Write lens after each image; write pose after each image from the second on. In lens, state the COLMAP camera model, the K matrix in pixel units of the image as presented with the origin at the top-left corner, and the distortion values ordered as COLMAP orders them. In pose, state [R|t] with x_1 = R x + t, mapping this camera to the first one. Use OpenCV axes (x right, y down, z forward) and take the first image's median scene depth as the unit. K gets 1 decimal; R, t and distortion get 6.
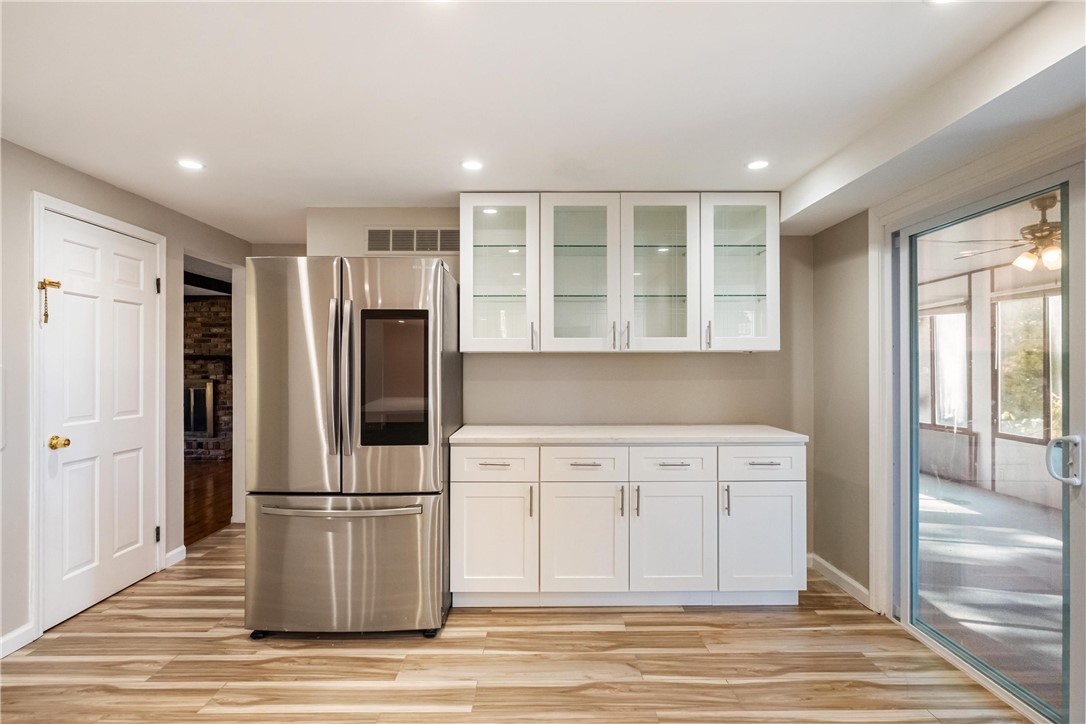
lens RADIAL K [[540.8, 0, 543.0], [0, 540.8, 362.0], [0, 0, 1]] dist [0.000338, -0.000143]
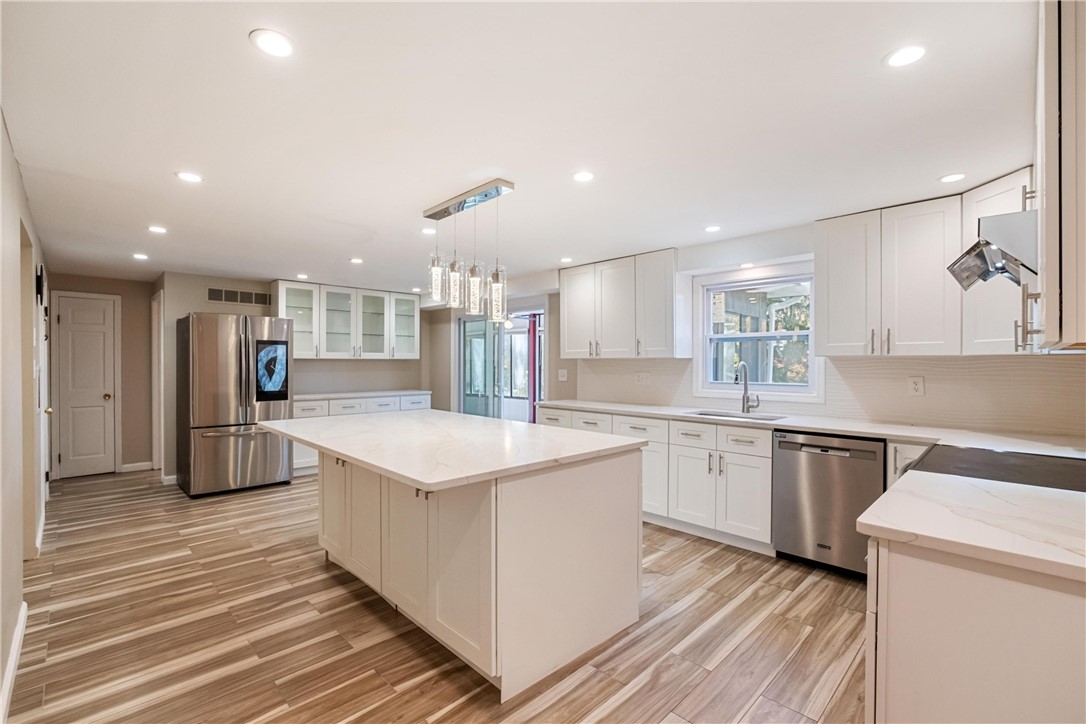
lens RADIAL K [[477.1, 0, 543.0], [0, 477.1, 362.0], [0, 0, 1]] dist [-0.000087, -0.000015]
pose [[0.717112, 0.003707, 0.696949, -0.681900], [-0.007625, 0.999968, 0.002527, -0.016530], [-0.696917, -0.007126, 0.717117, -0.966822]]
